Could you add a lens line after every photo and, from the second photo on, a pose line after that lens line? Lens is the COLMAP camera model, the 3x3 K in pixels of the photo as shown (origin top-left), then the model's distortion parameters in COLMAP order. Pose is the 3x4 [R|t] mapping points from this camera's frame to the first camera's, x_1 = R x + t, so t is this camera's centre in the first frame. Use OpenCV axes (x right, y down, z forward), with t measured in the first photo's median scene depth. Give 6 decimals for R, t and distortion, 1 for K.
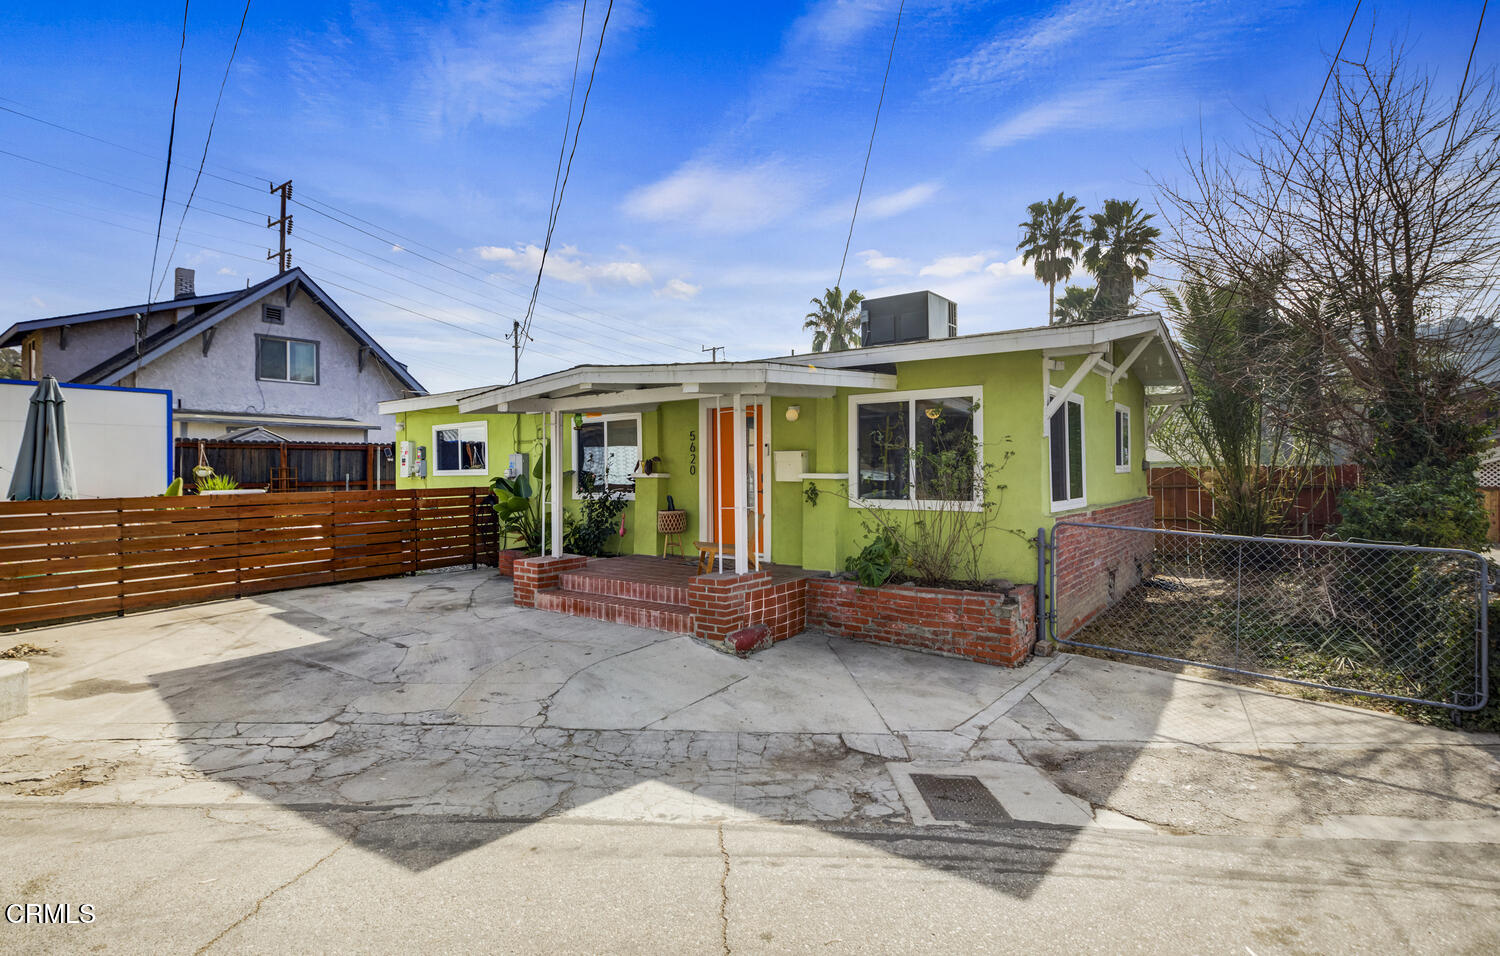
lens RADIAL K [[661.2, 0, 750.0], [0, 661.2, 478.0], [0, 0, 1]] dist [-0.006423, -0.000081]
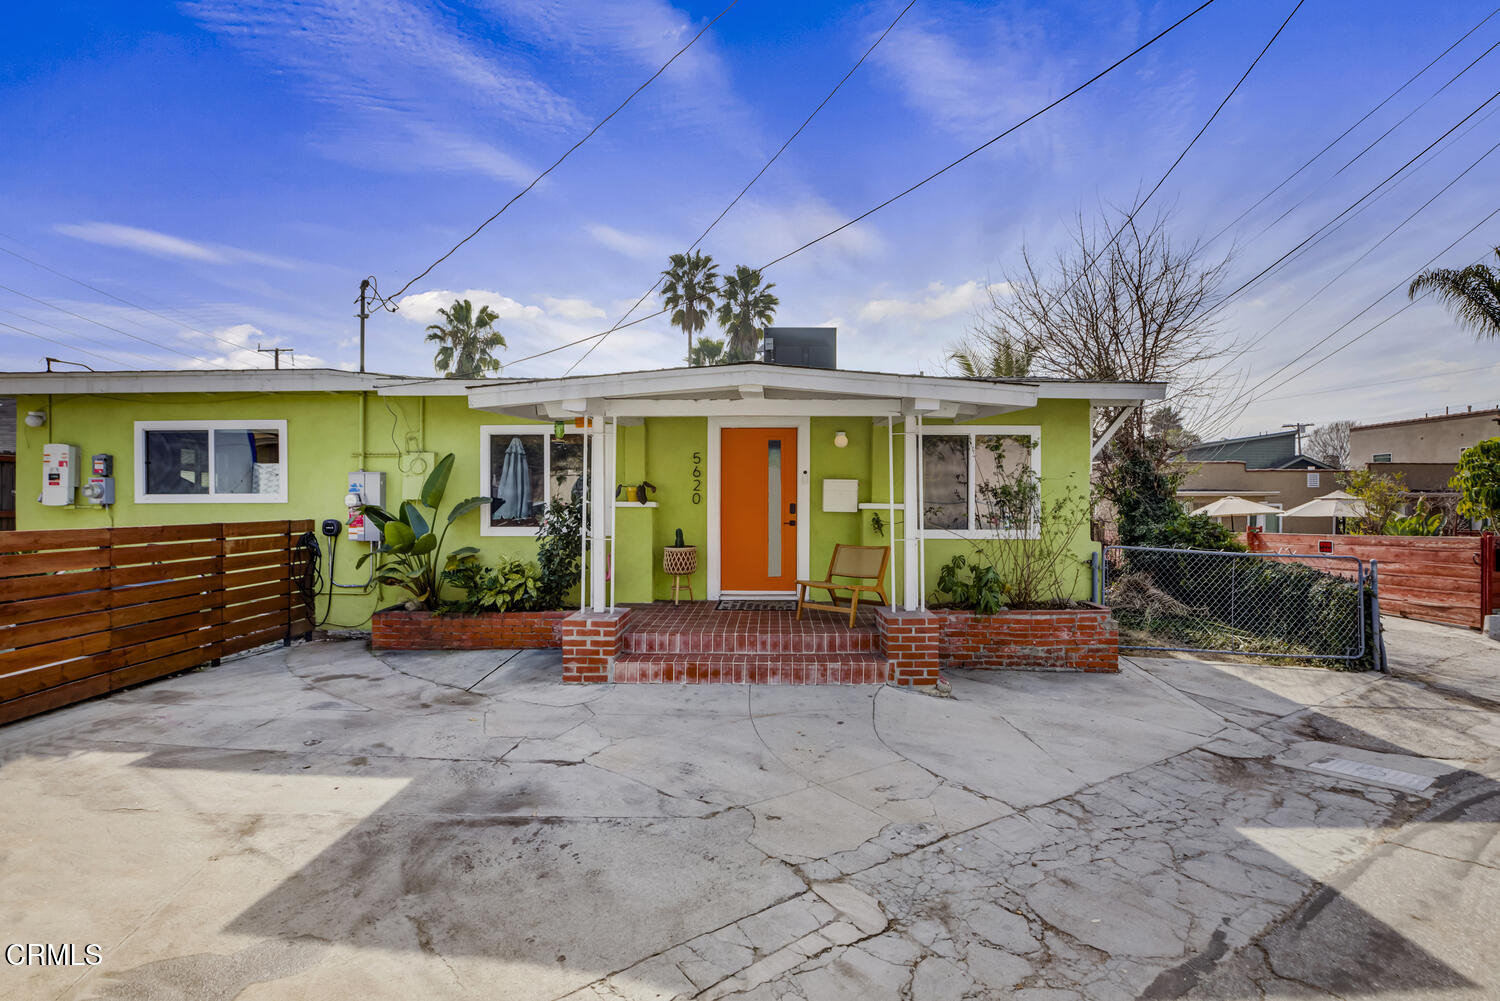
lens RADIAL K [[673.6, 0, 751.0], [0, 673.6, 509.5], [0, 0, 1]] dist [-0.005010, -0.000354]
pose [[0.833235, 0.006019, 0.552887, -0.681509], [-0.002992, 0.999975, -0.006377, 0.009558], [-0.552911, 0.003659, 0.833232, 0.321640]]
